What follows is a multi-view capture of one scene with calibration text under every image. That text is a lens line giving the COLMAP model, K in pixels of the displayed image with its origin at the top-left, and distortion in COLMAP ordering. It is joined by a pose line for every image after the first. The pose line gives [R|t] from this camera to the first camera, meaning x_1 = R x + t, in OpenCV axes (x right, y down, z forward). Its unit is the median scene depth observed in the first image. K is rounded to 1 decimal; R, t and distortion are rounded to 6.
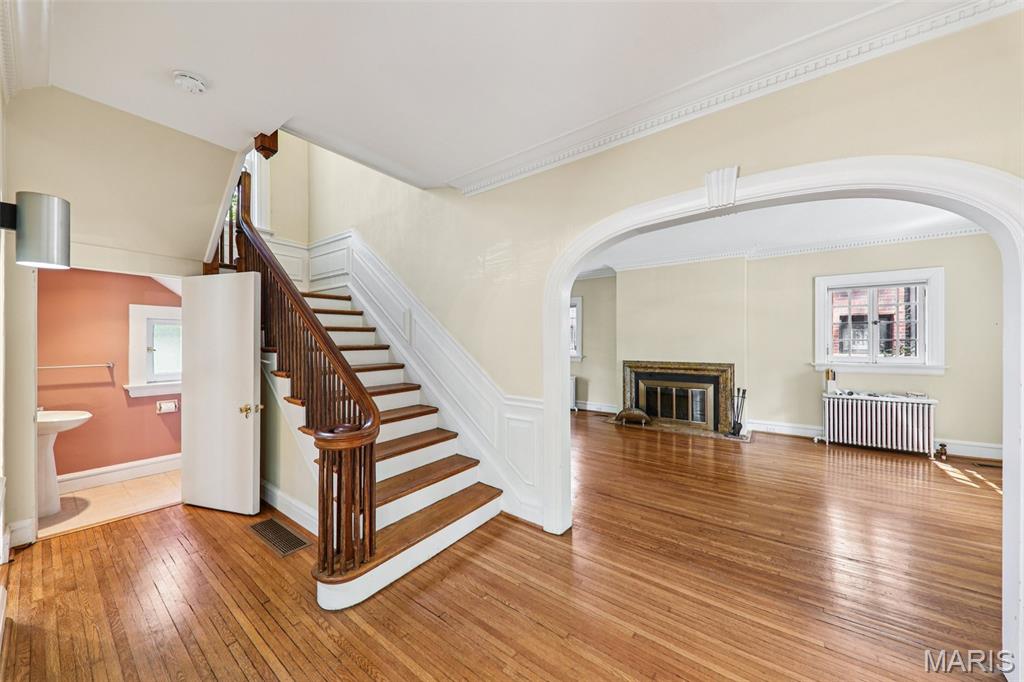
lens RADIAL K [[355.8, 0, 510.2], [0, 355.8, 341.3], [0, 0, 1]] dist [-0.000987, -0.000364]
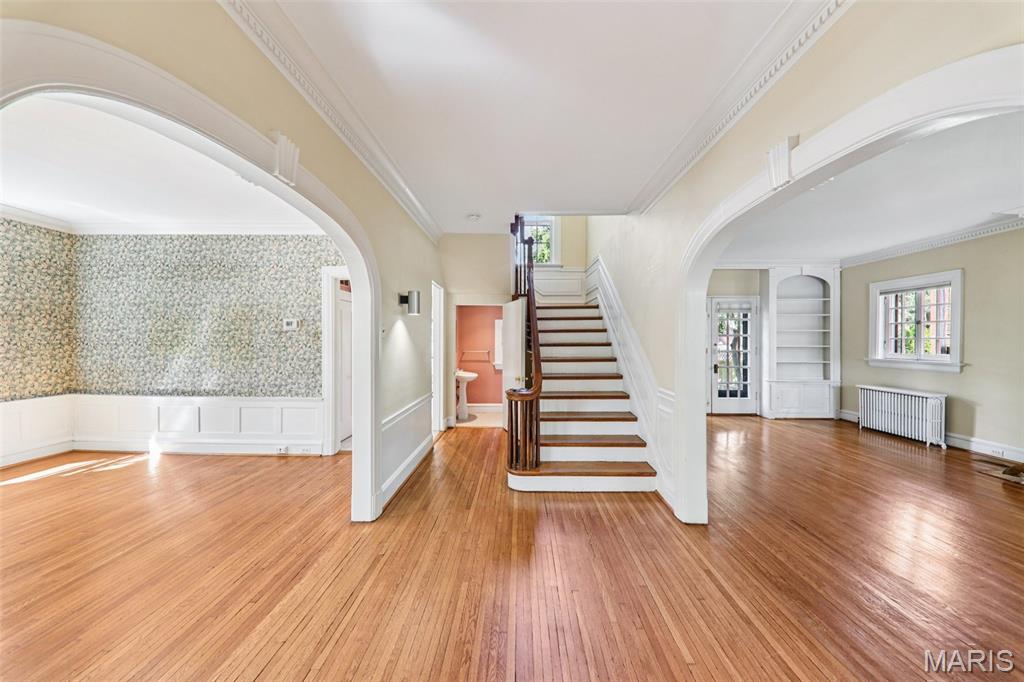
lens RADIAL K [[355.8, 0, 508.5], [0, 355.8, 339.5], [0, 0, 1]] dist [-0.000987, -0.000364]
pose [[0.579213, 0.001623, -0.815175, 0.328248], [-0.001352, 0.999999, 0.001030, -0.001002], [0.815175, 0.000505, 0.579214, -0.019986]]
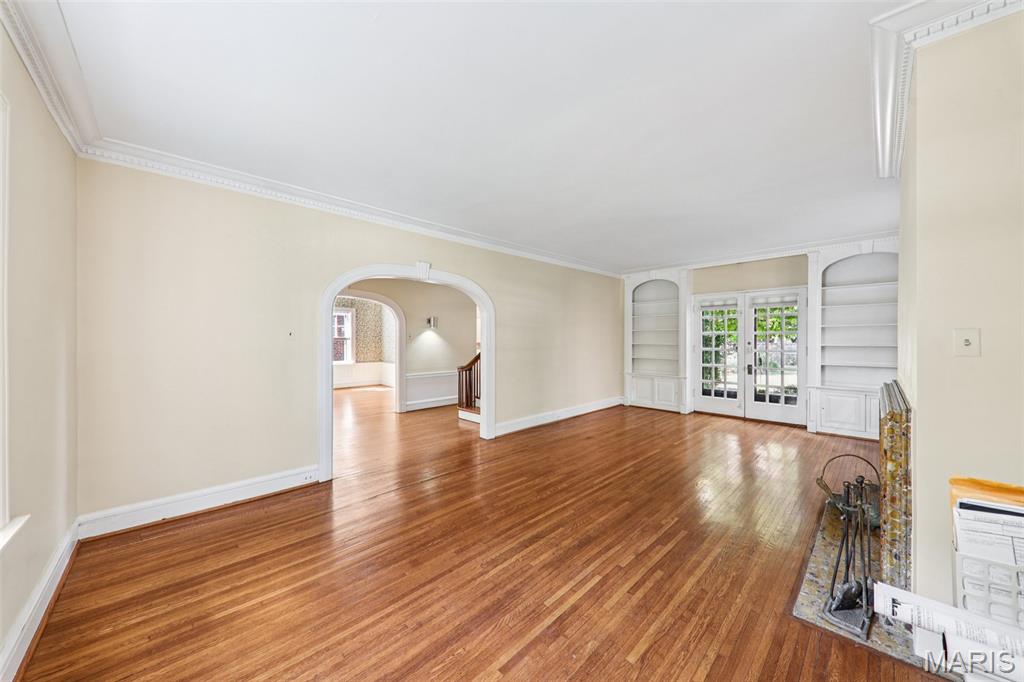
lens RADIAL K [[355.8, 0, 513.6], [0, 355.8, 338.1], [0, 0, 1]] dist [-0.000987, -0.000364]
pose [[-0.153624, 0.002155, -0.988127, 0.932271], [0.006781, 0.999976, 0.001126, -0.005763], [0.988106, -0.006528, -0.153635, 0.660768]]
